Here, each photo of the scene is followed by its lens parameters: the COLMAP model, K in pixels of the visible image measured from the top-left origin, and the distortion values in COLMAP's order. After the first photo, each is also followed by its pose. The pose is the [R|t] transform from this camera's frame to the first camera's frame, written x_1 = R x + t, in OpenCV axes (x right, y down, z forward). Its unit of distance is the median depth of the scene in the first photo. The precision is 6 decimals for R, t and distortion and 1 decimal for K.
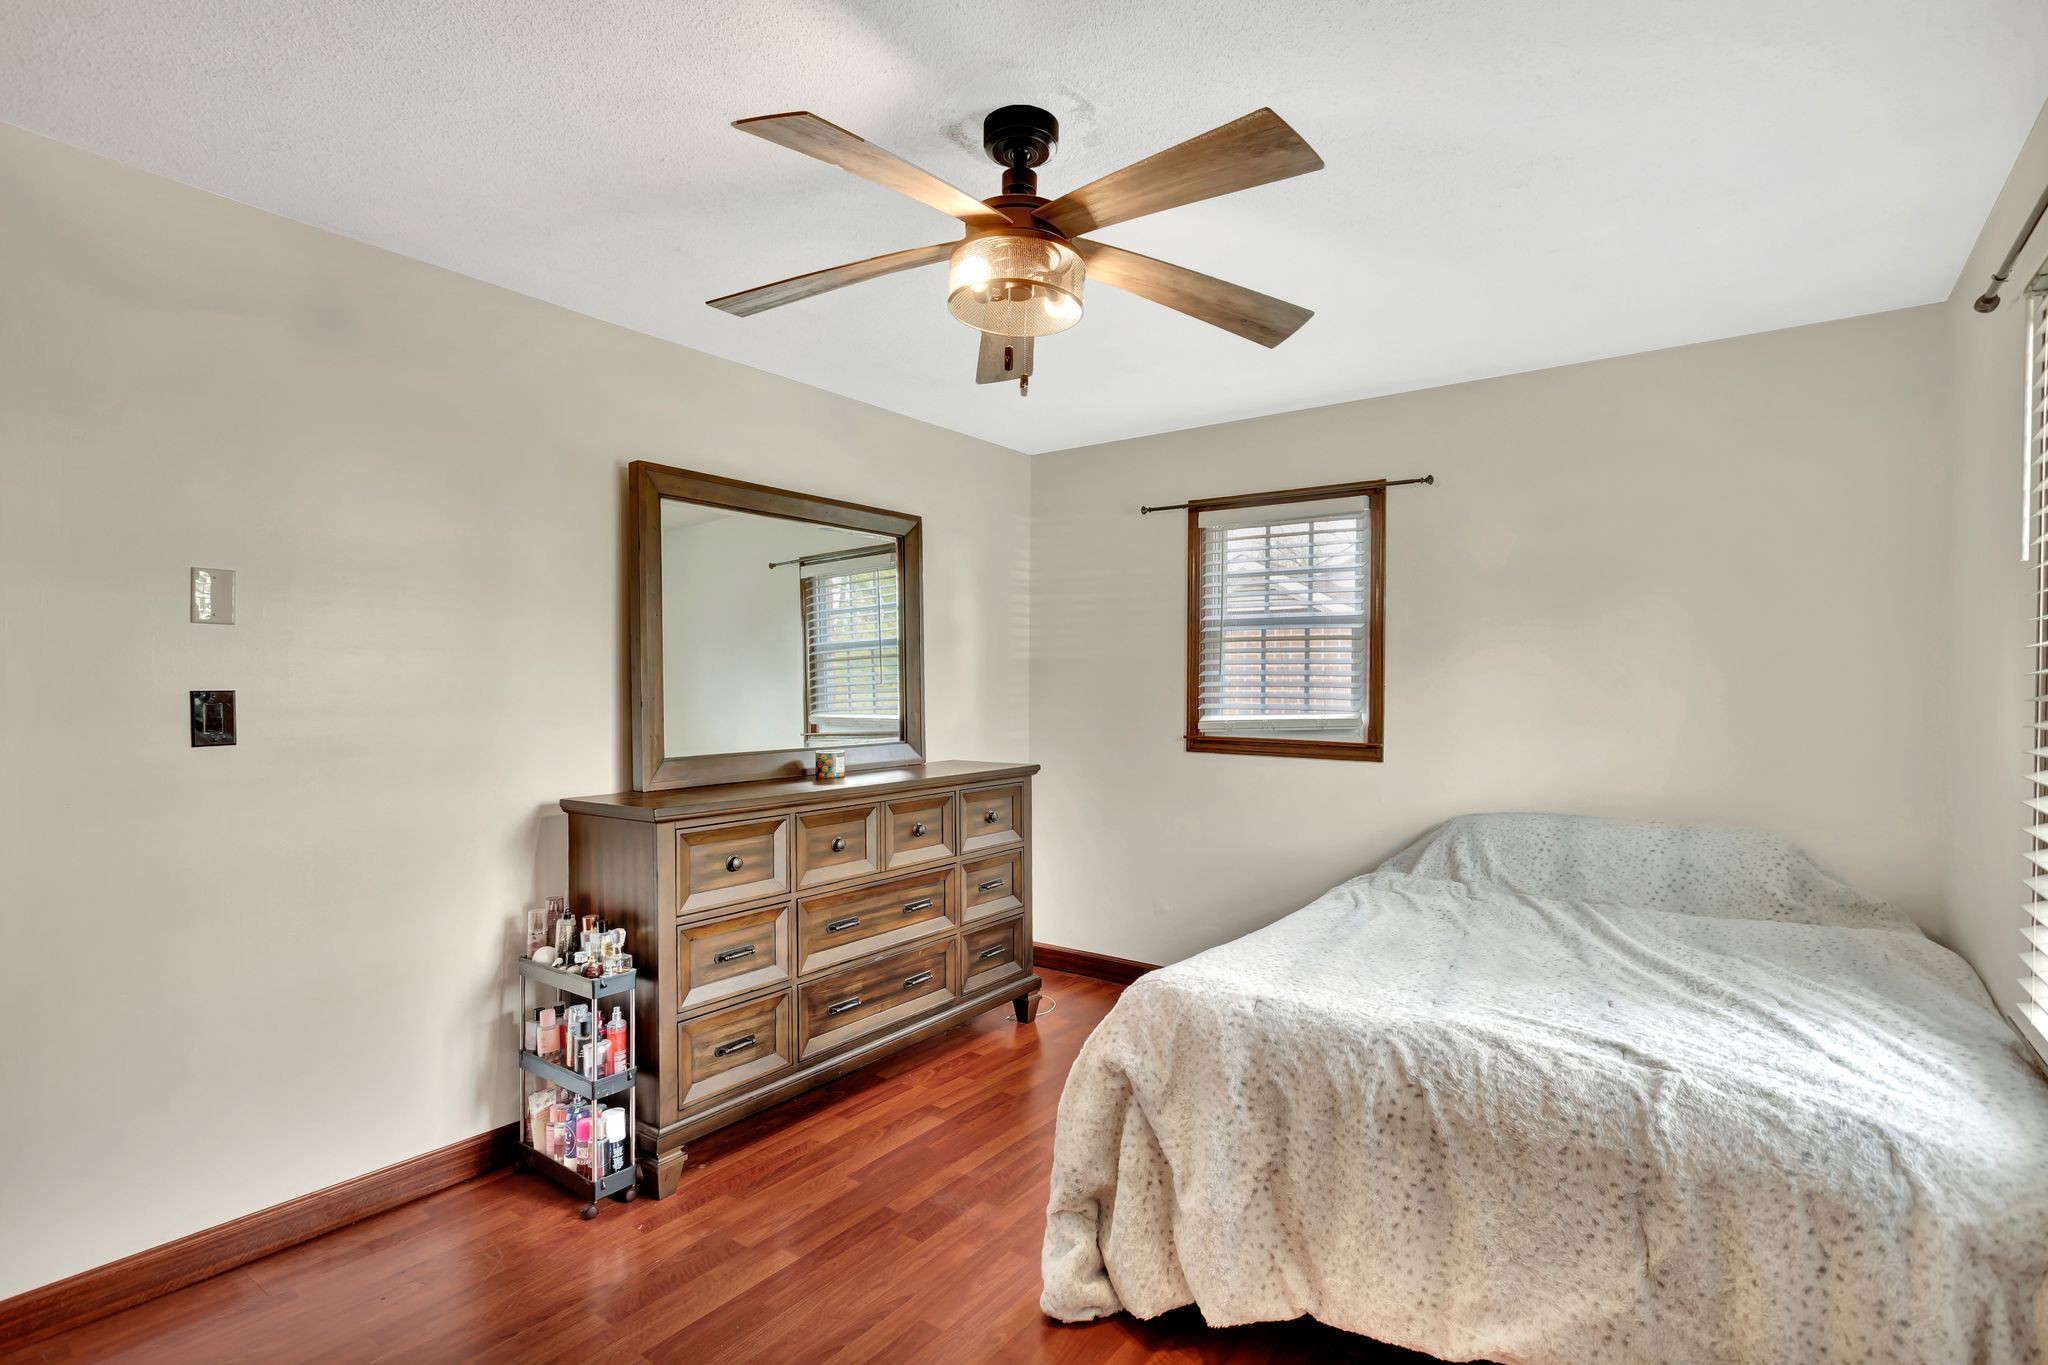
lens RADIAL K [[1005.9, 0, 1022.4], [0, 1005.9, 679.6], [0, 0, 1]] dist [0.004580, 0.000369]
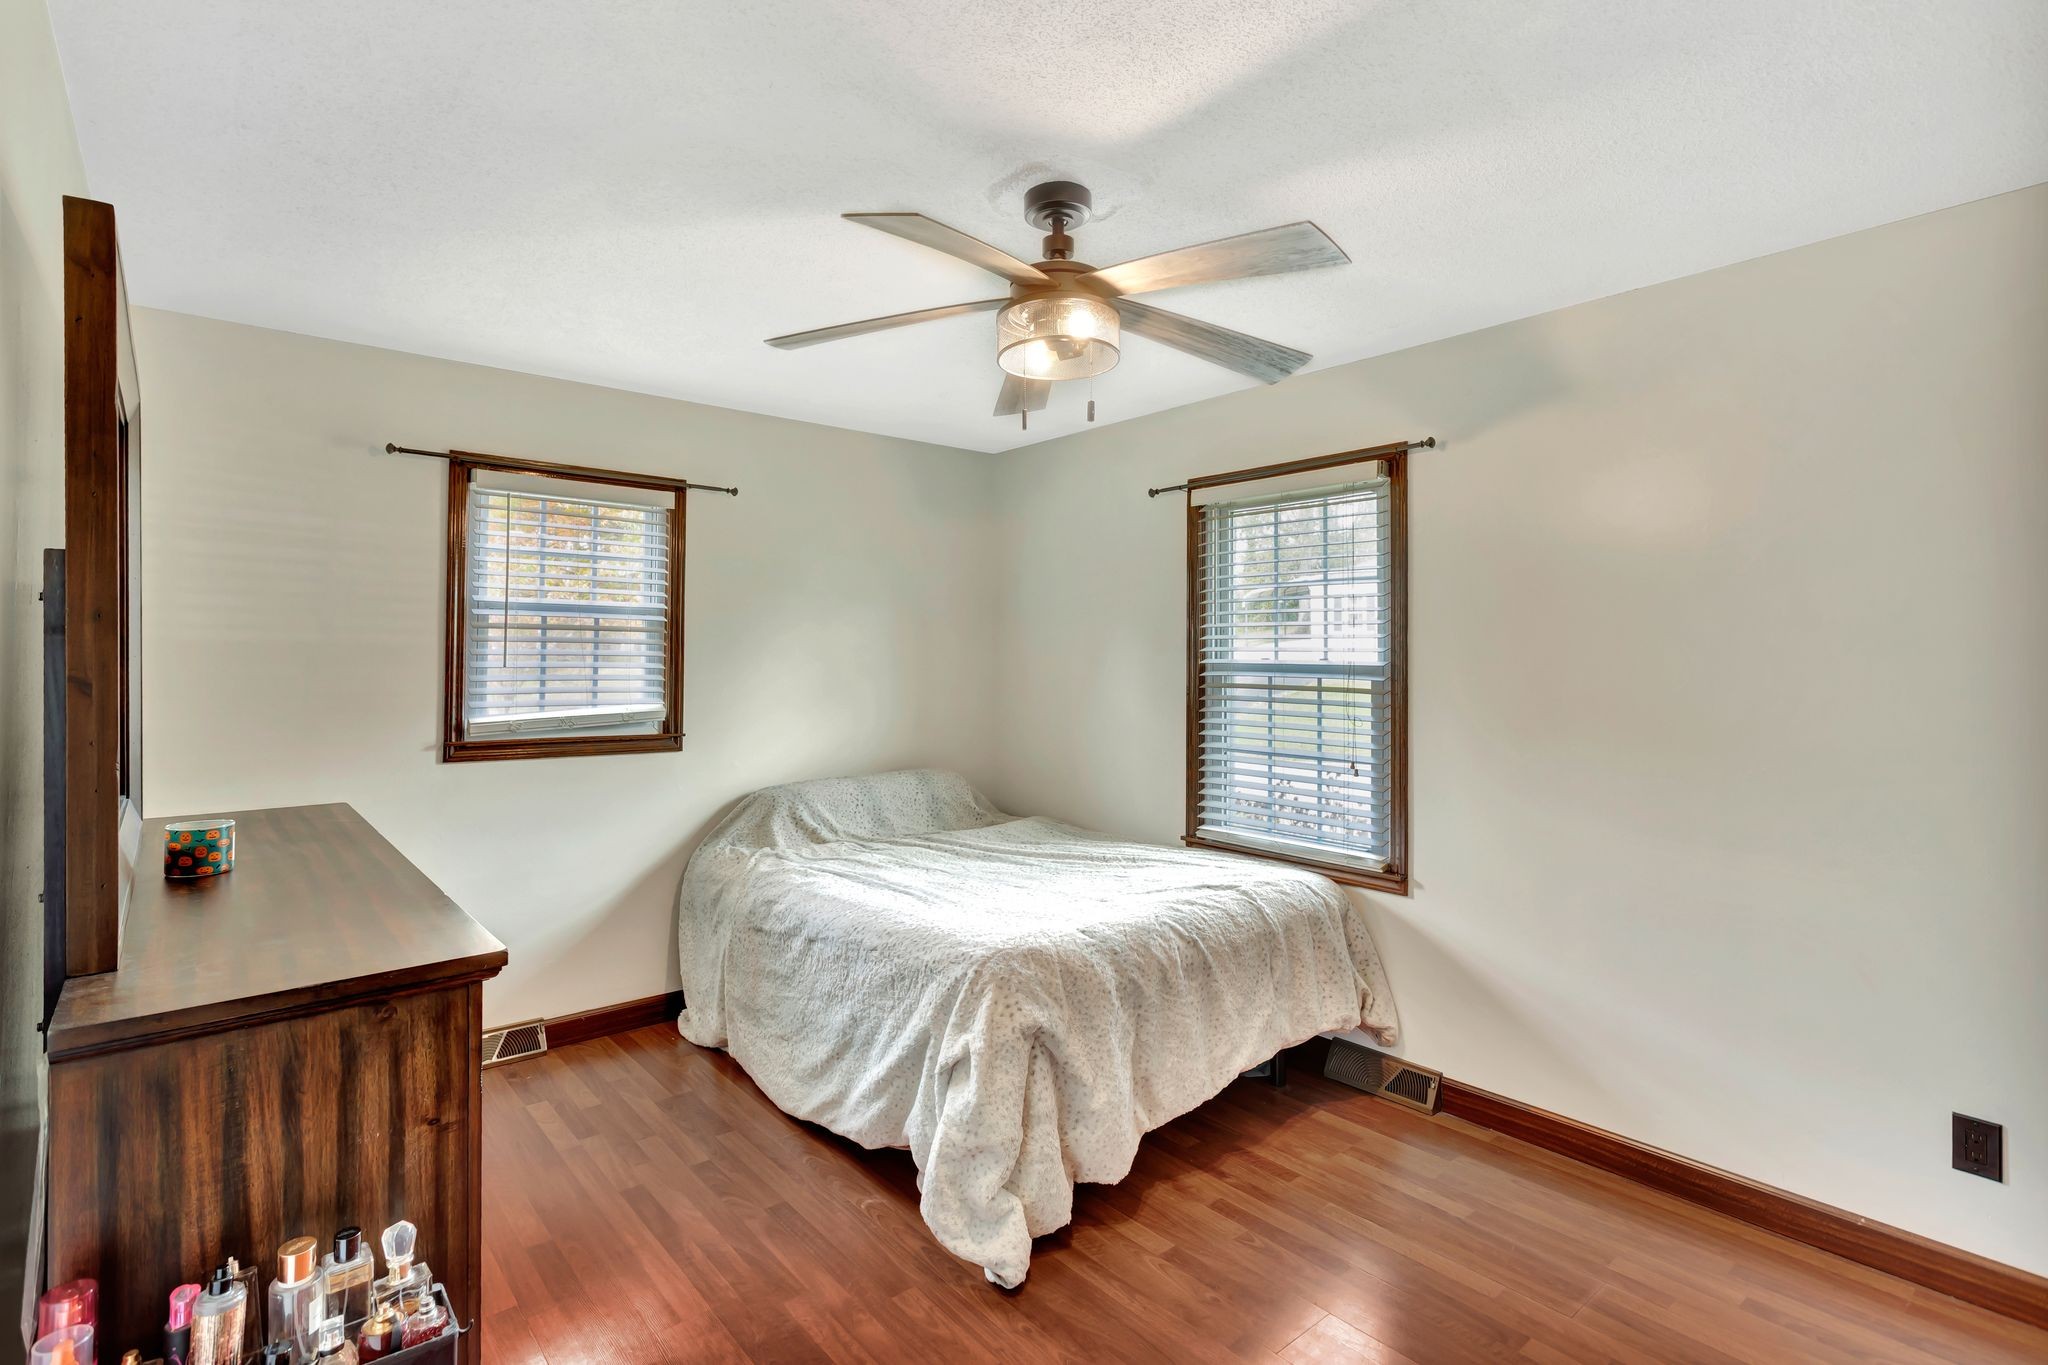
lens RADIAL K [[962.1, 0, 1027.3], [0, 962.1, 667.0], [0, 0, 1]] dist [0.003037, 0.001359]
pose [[0.230358, -0.000396, 0.973106, -0.528095], [-0.010431, 0.999941, 0.002877, -0.012679], [-0.973050, -0.010814, 0.230341, 0.421112]]
